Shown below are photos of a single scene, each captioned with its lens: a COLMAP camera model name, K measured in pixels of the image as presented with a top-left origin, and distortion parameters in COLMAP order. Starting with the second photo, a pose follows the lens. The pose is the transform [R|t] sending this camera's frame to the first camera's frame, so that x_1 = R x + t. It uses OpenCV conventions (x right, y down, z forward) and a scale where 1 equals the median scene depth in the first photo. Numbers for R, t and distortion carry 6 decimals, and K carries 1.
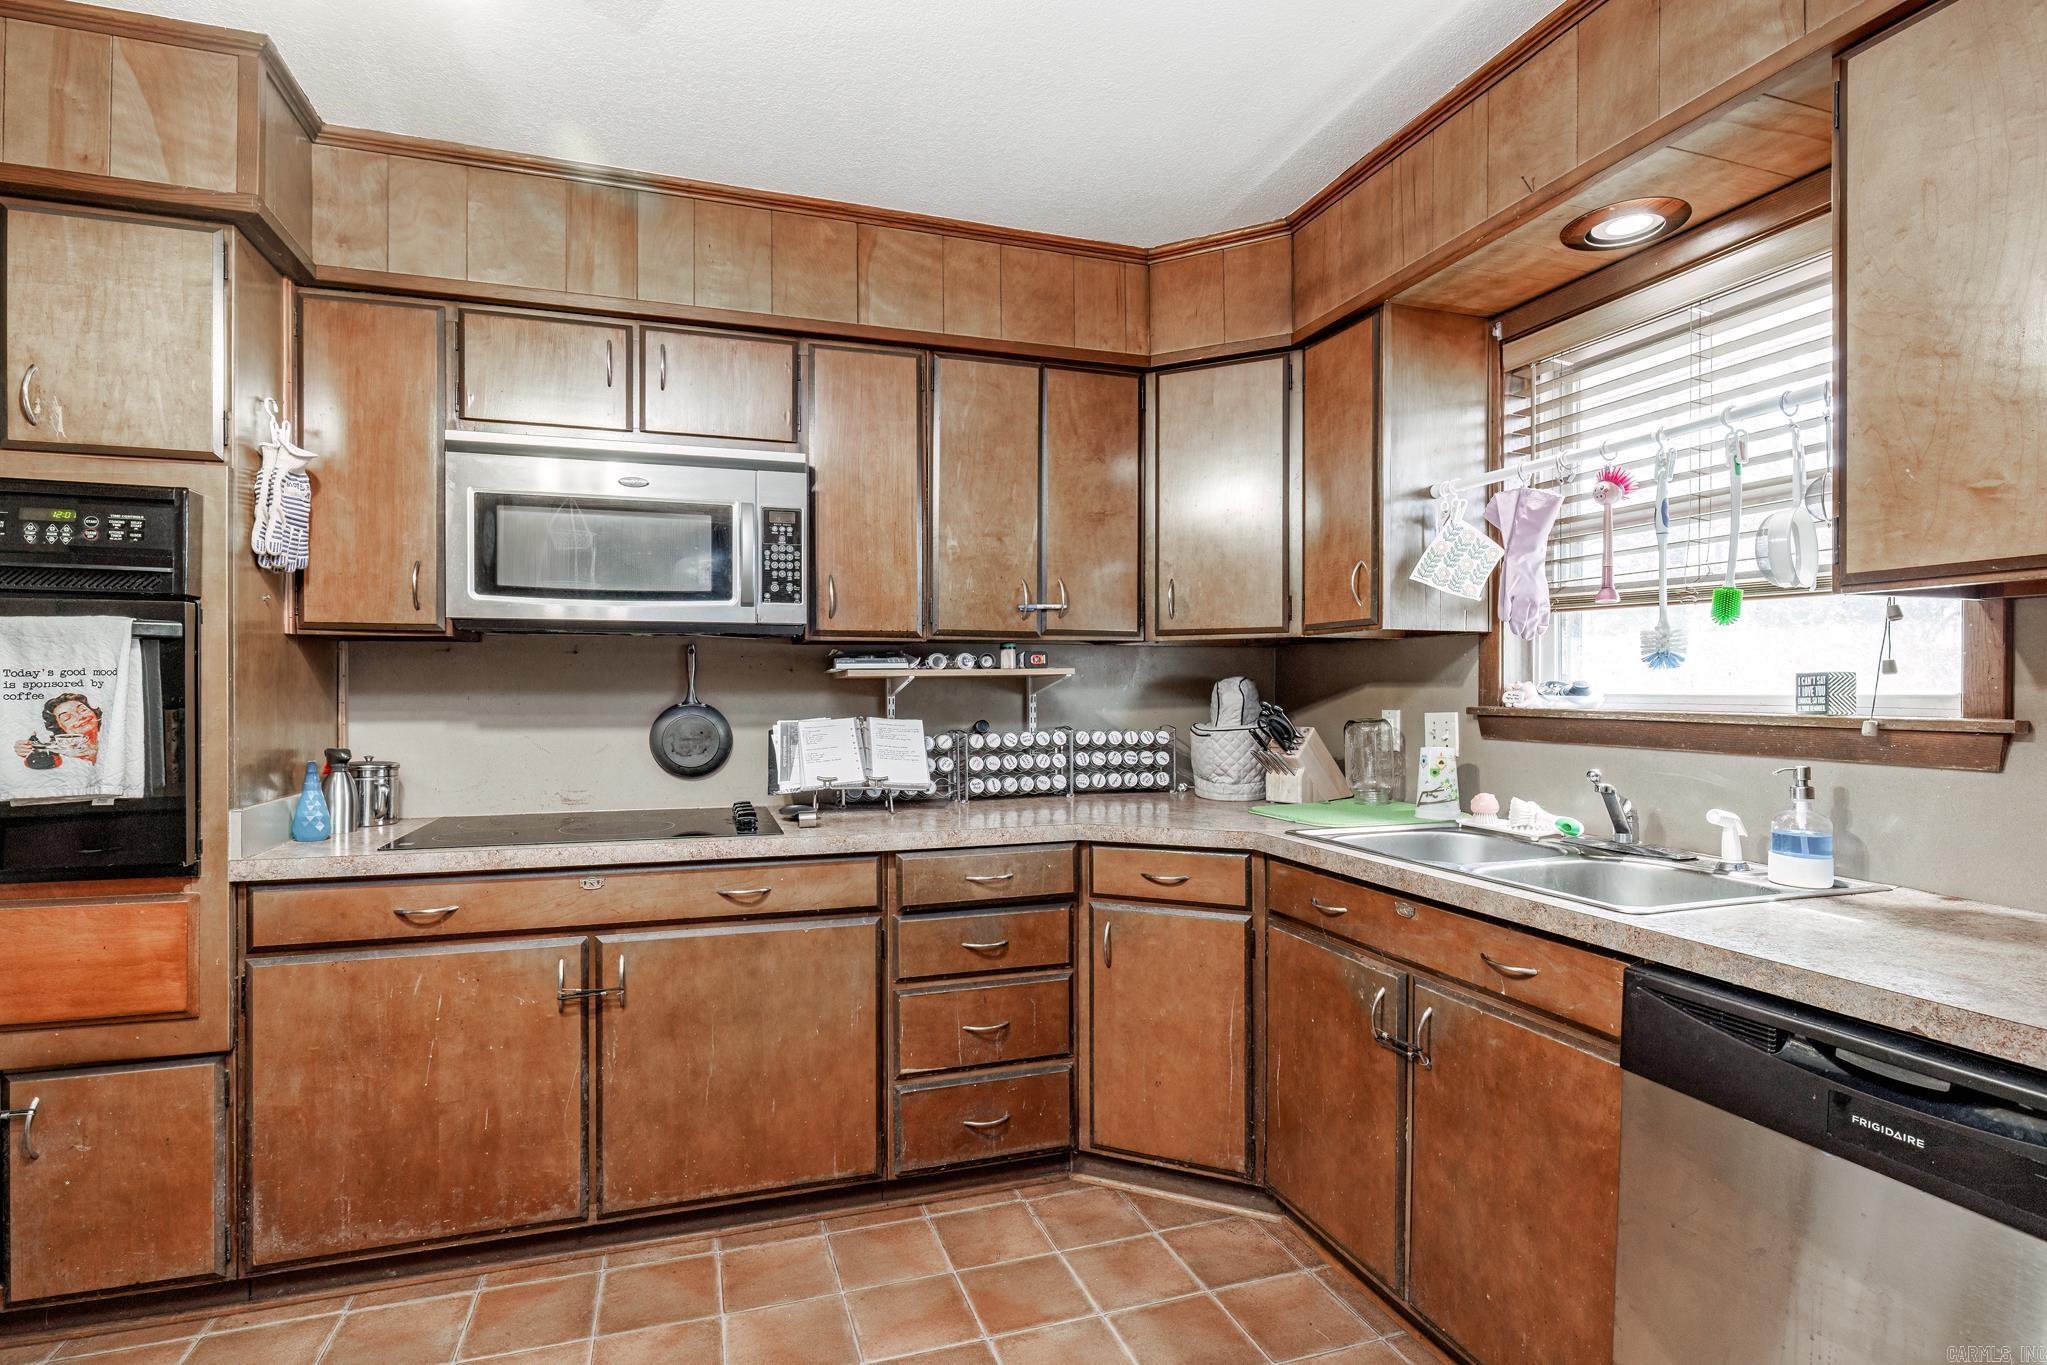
lens RADIAL K [[986.8, 0, 1021.0], [0, 986.8, 690.5], [0, 0, 1]] dist [-0.014177, -0.000145]
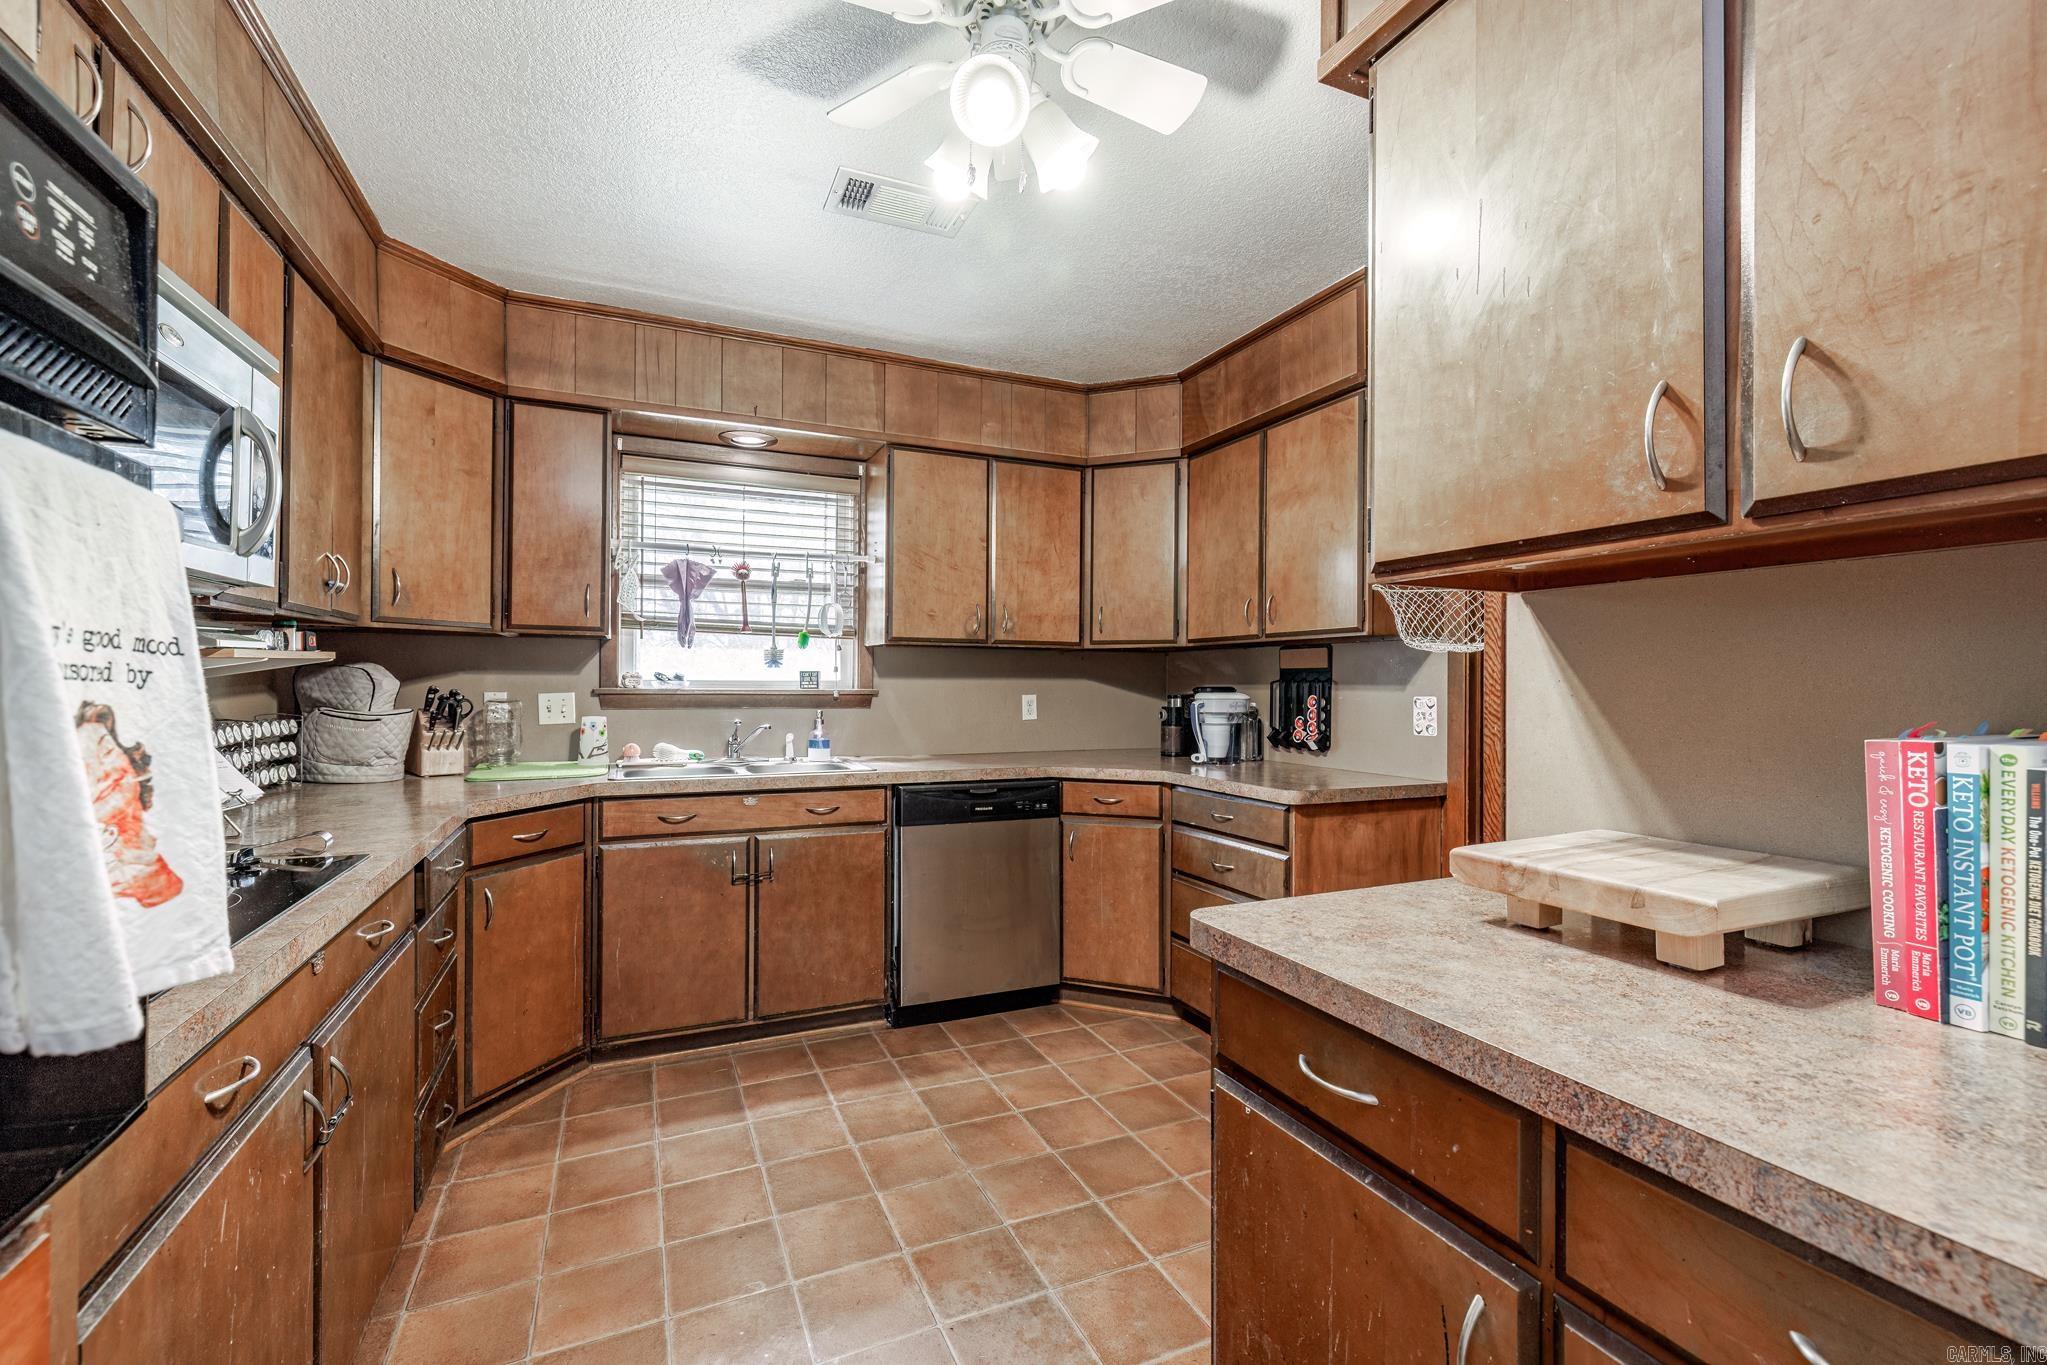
lens RADIAL K [[880.4, 0, 1011.6], [0, 880.4, 680.1], [0, 0, 1]] dist [-0.004448, -0.000457]
pose [[-0.095536, -0.005244, 0.995412, -1.269230], [-0.007866, 0.999959, 0.004513, -0.009394], [-0.995395, -0.007399, -0.095574, 0.691137]]
